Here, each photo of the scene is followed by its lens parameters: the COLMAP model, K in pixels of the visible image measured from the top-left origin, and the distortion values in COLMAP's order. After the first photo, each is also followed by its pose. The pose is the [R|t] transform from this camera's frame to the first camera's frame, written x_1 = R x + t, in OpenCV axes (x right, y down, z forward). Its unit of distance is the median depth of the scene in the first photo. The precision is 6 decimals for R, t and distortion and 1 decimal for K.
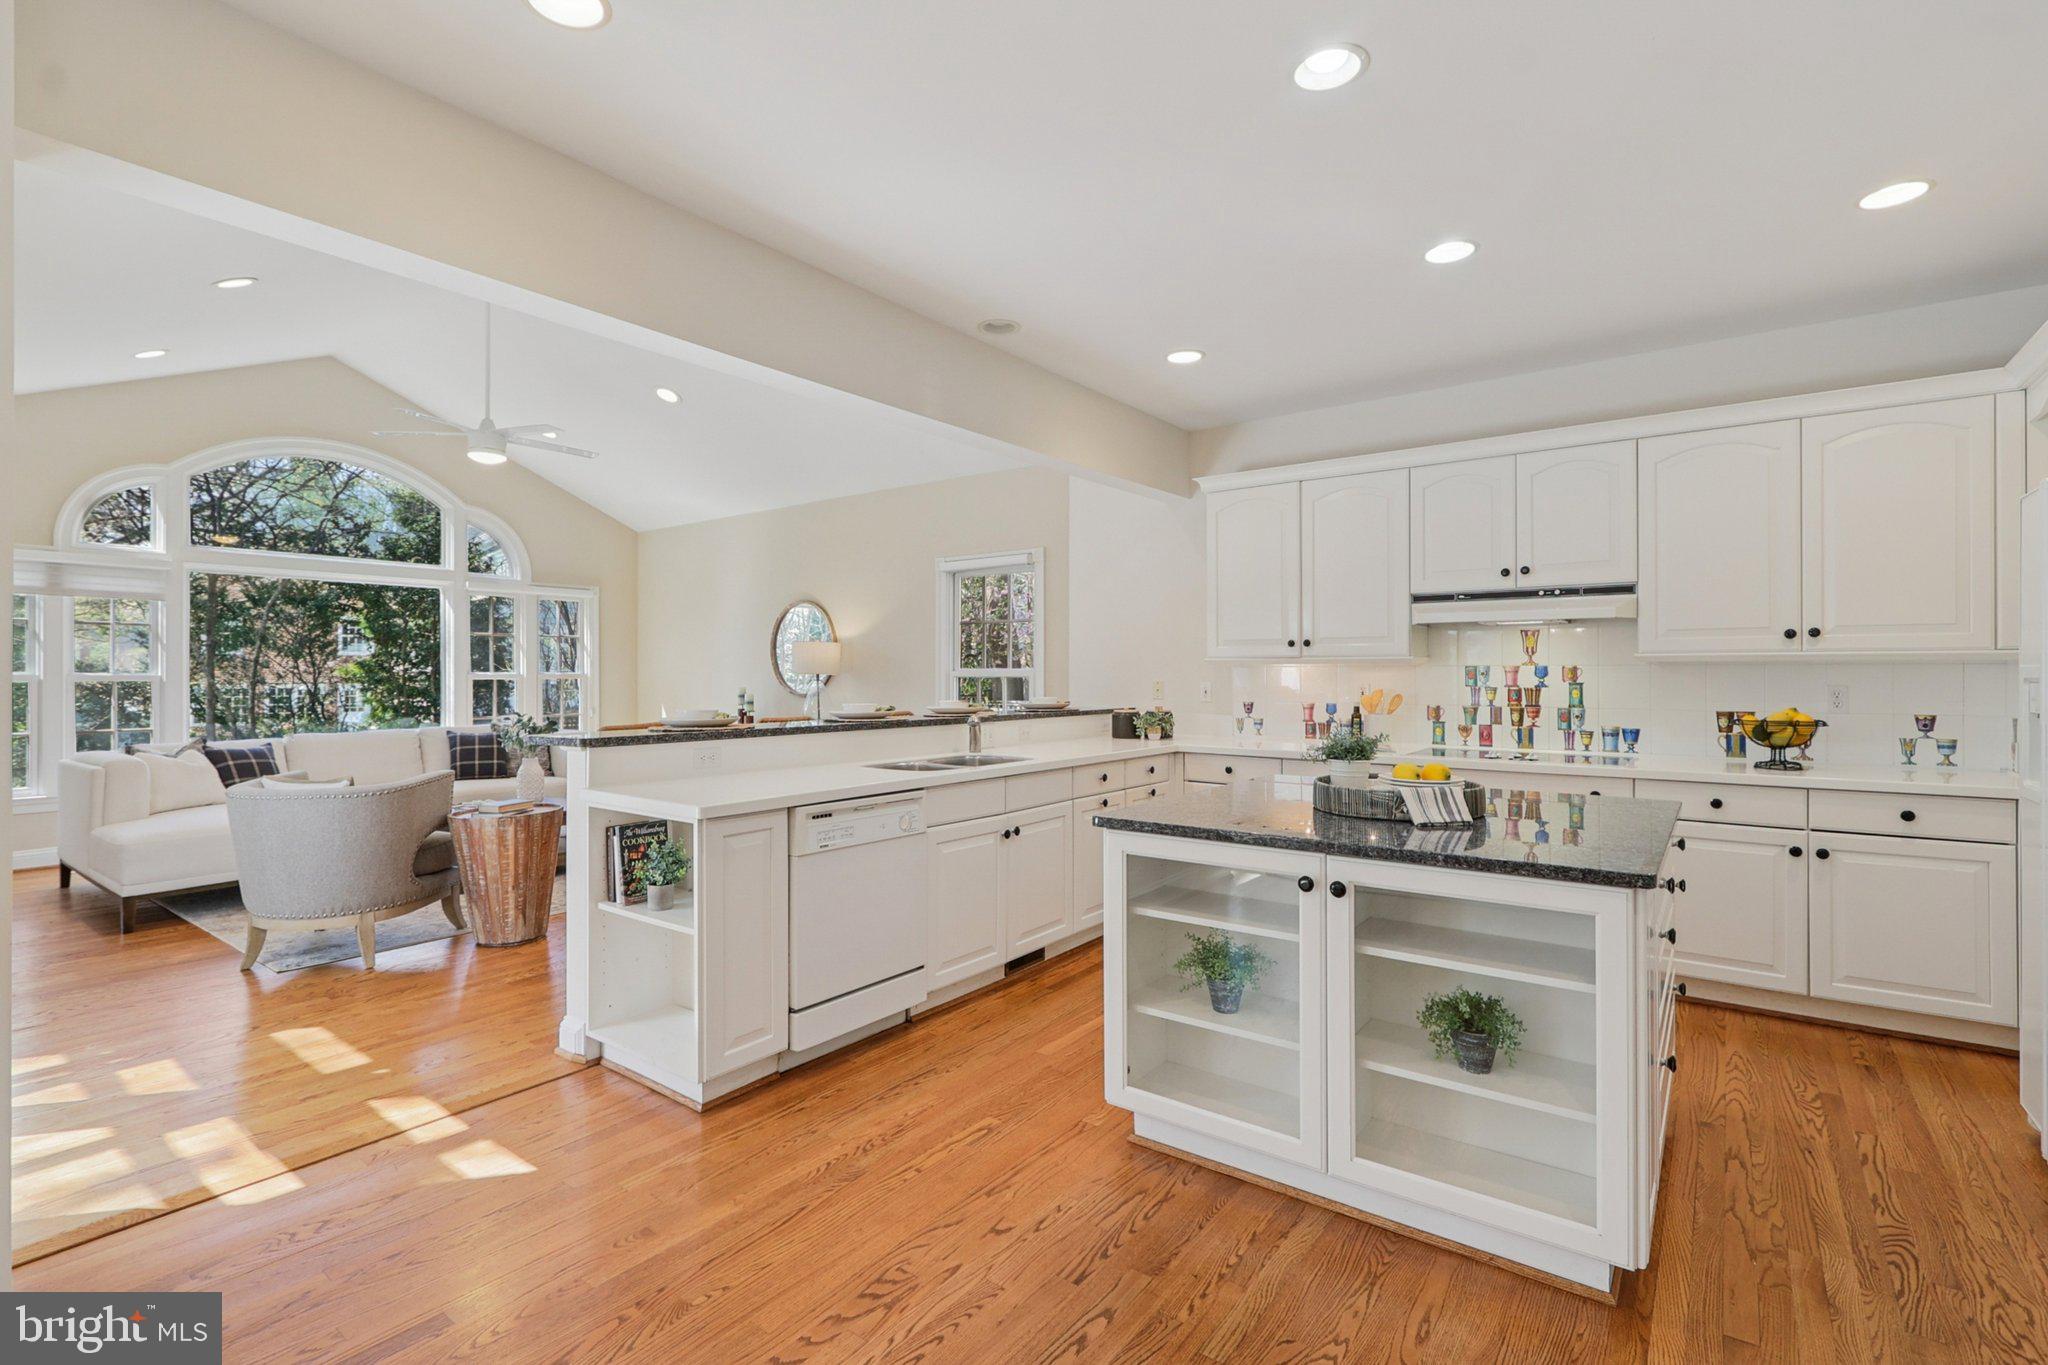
lens RADIAL K [[953.7, 0, 1021.0], [0, 953.7, 667.4], [0, 0, 1]] dist [-0.000623, -0.000695]
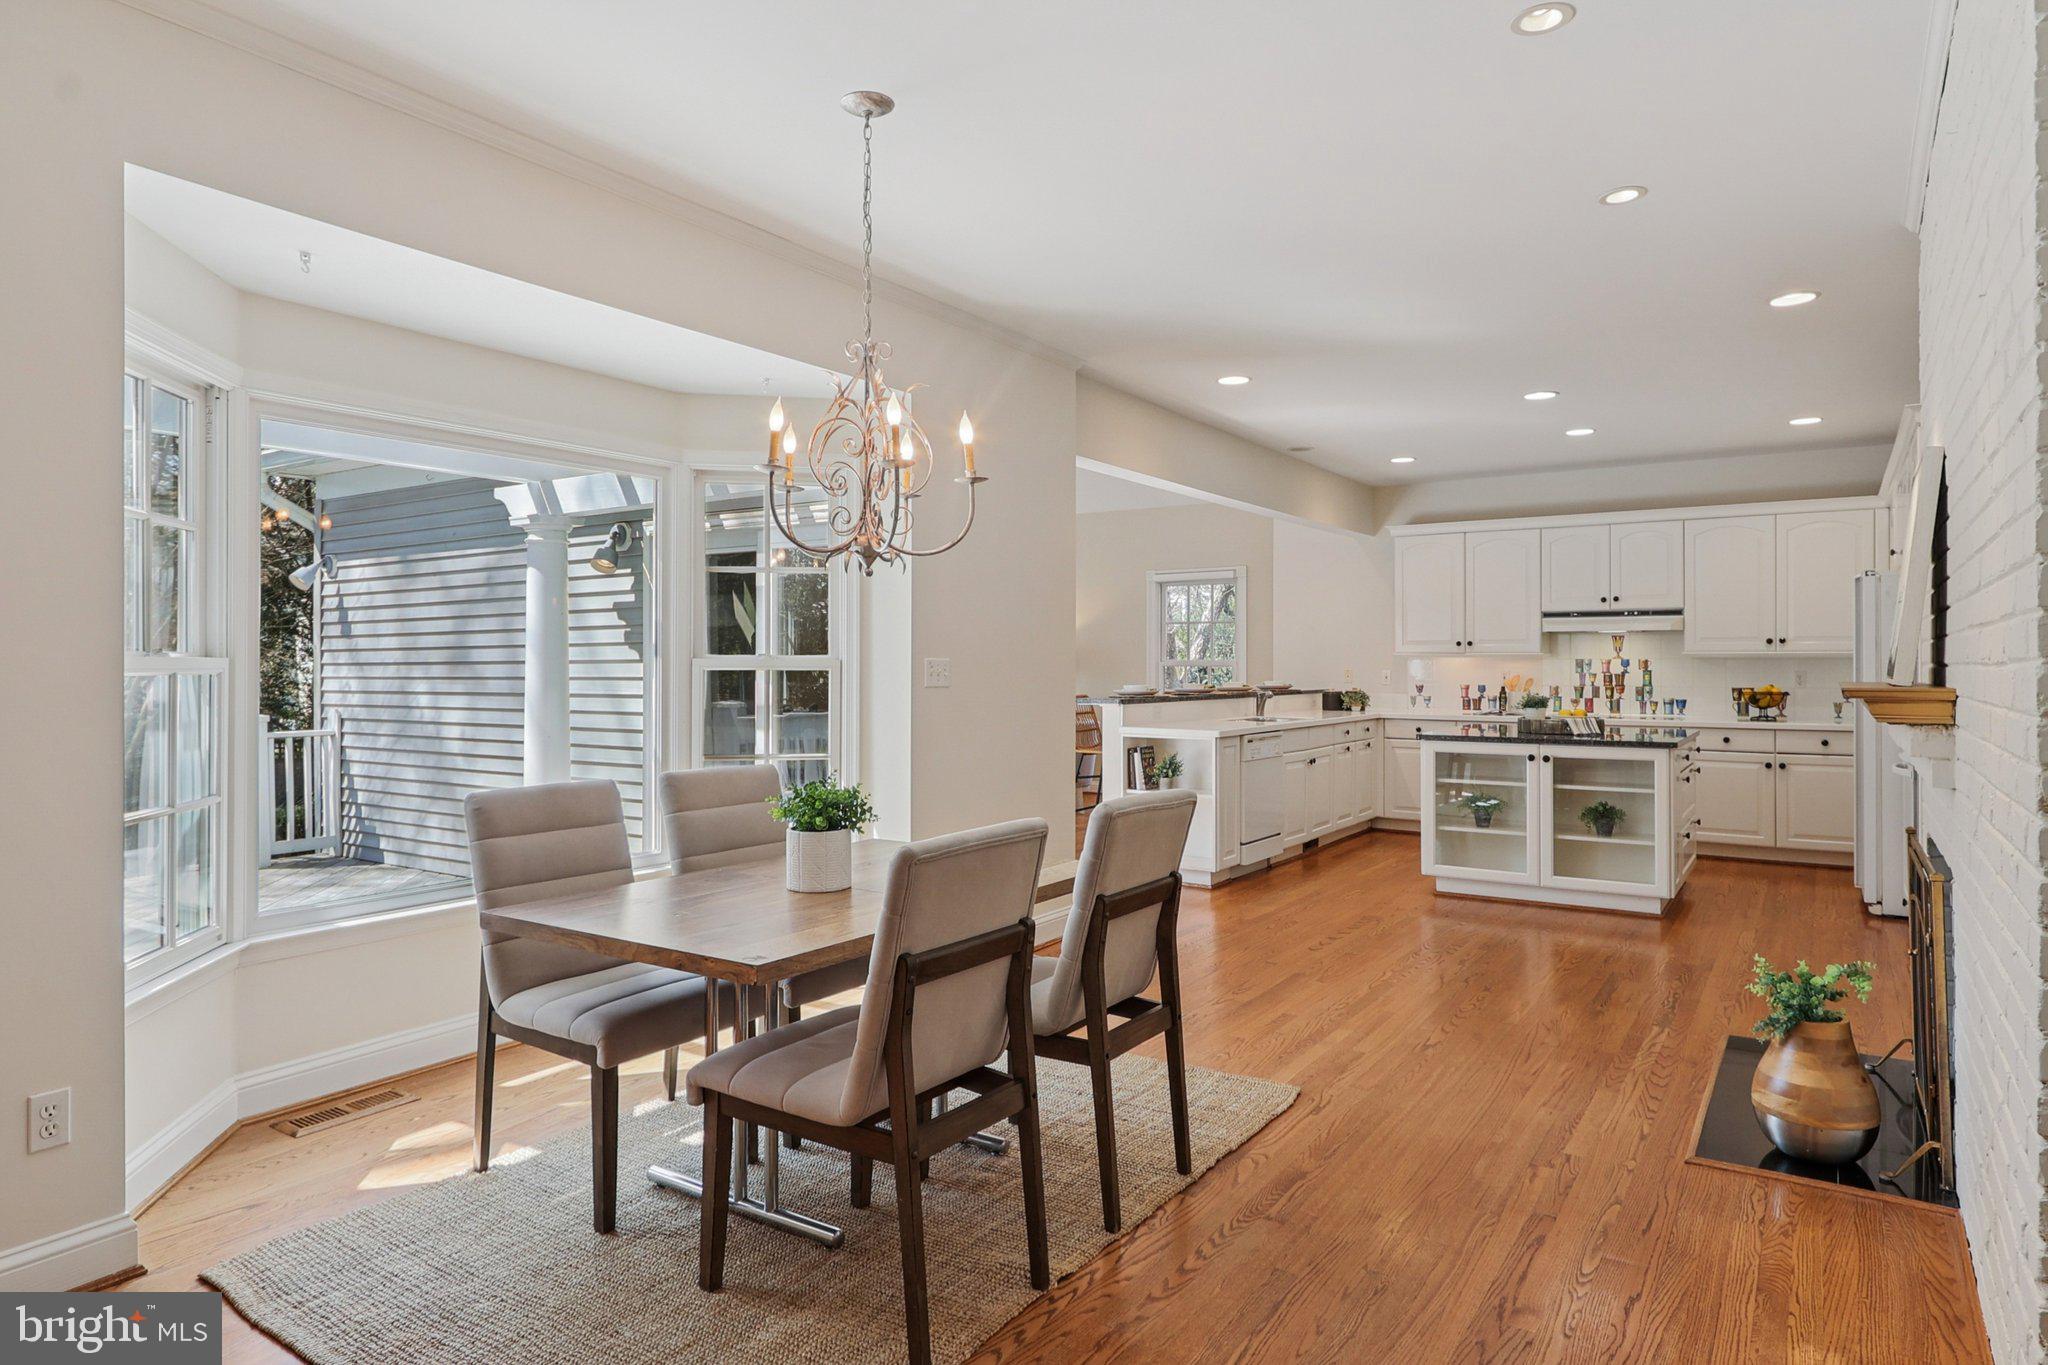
lens RADIAL K [[1204.1, 0, 1024.6], [0, 1204.1, 656.3], [0, 0, 1]] dist [-0.003003, -0.000364]
pose [[0.998772, 0.000819, 0.049538, -0.551179], [-0.000853, 0.999999, 0.000654, -0.007308], [-0.049537, -0.000696, 0.998772, -0.947127]]
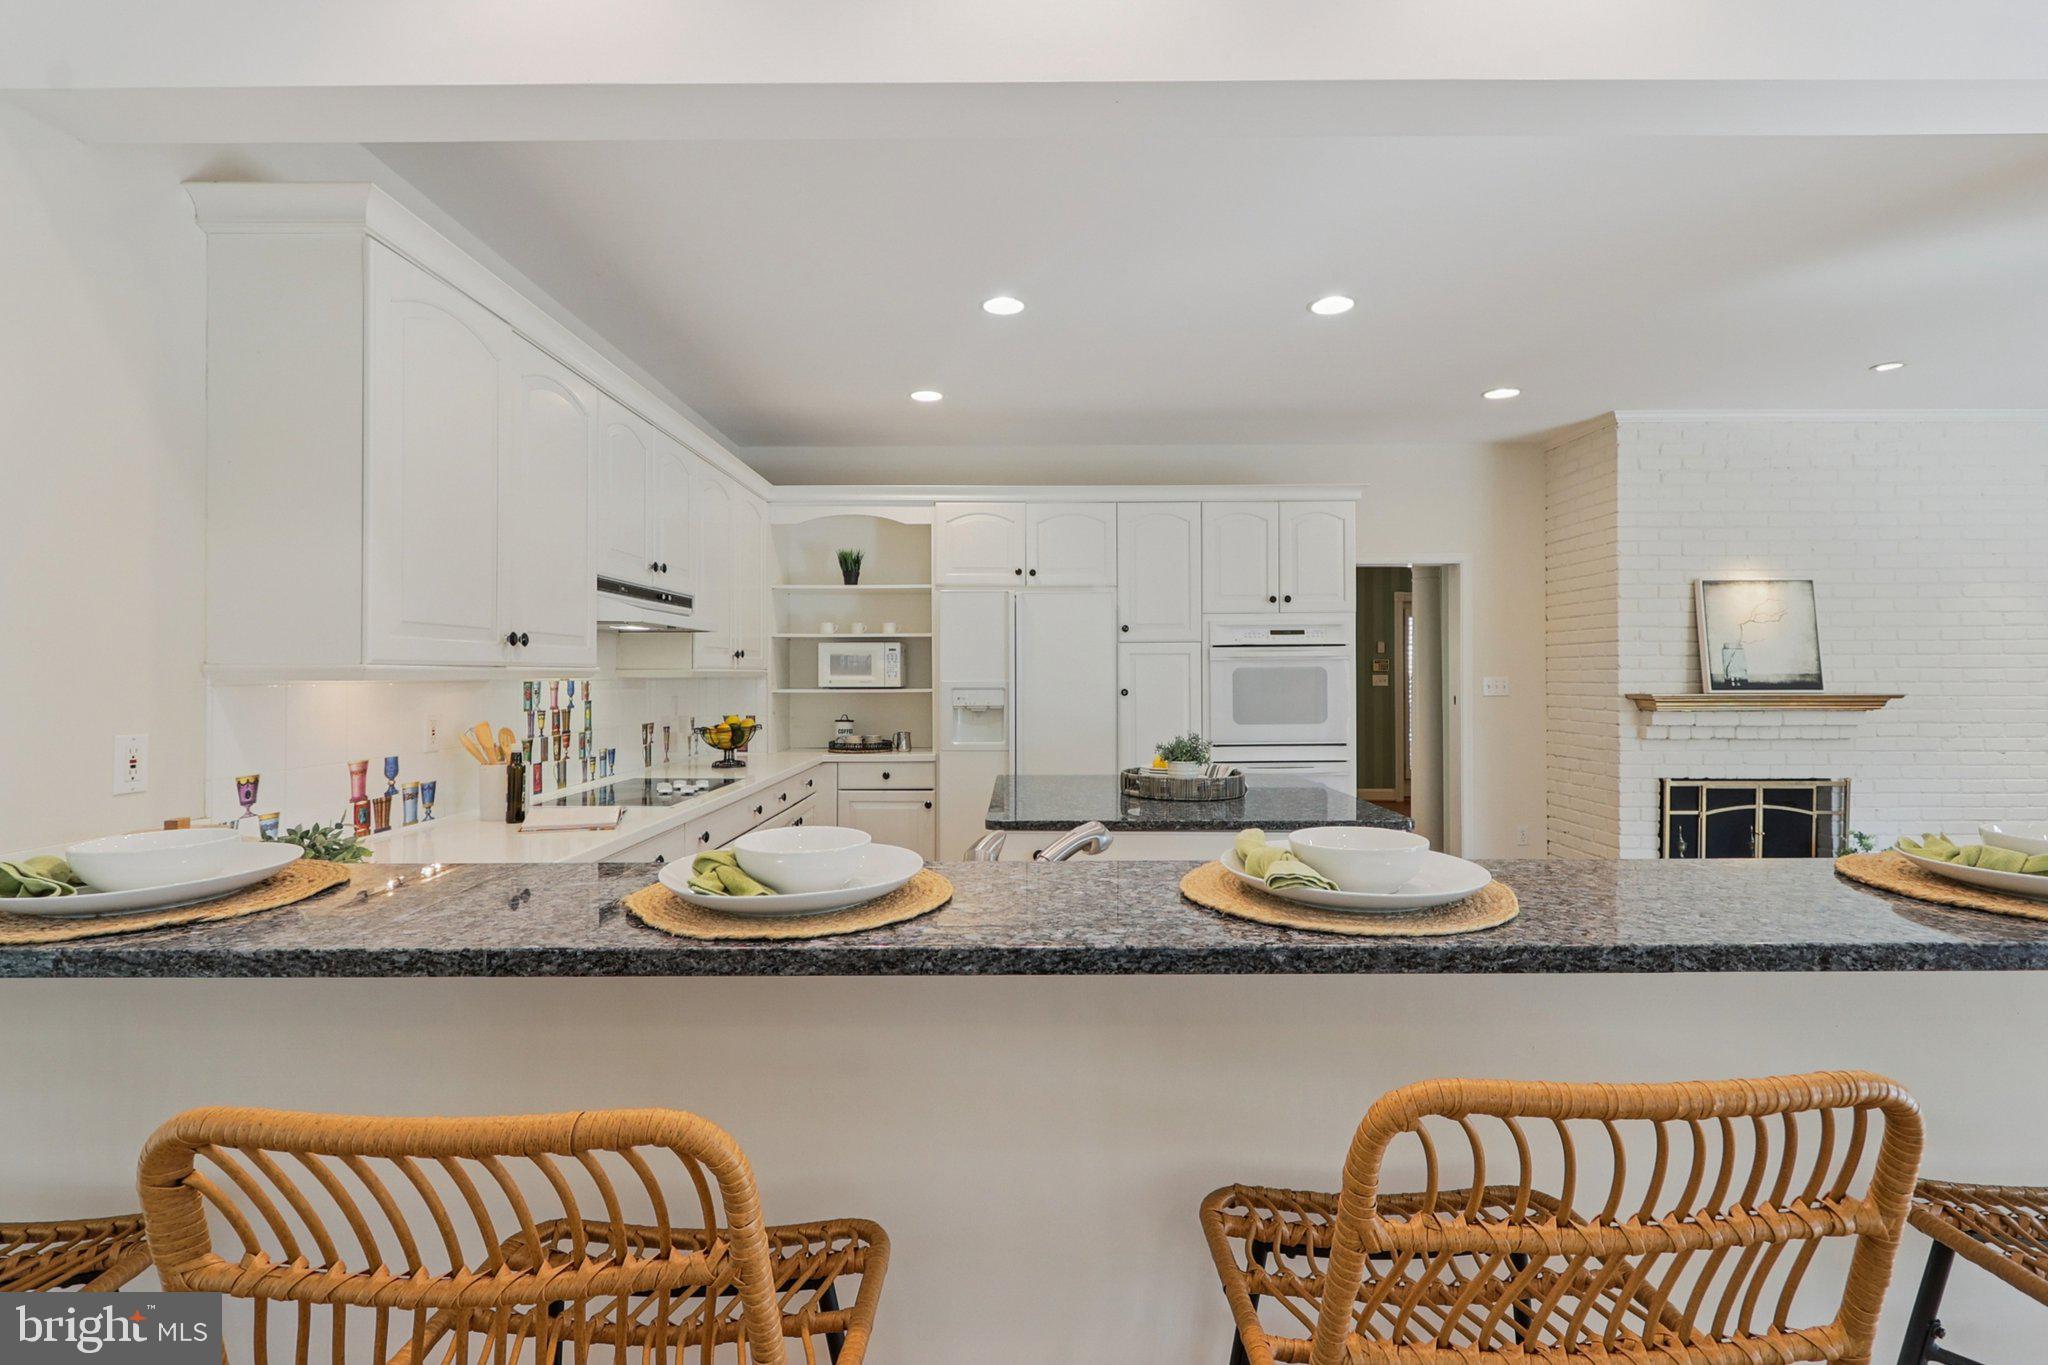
lens RADIAL K [[953.7, 0, 1021.0], [0, 953.7, 667.4], [0, 0, 1]] dist [-0.000623, -0.000695]
pose [[-0.596482, 0.006369, 0.802601, -0.340939], [-0.002329, 0.999951, -0.009666, -0.006616], [-0.802623, -0.007634, -0.596437, 1.258081]]
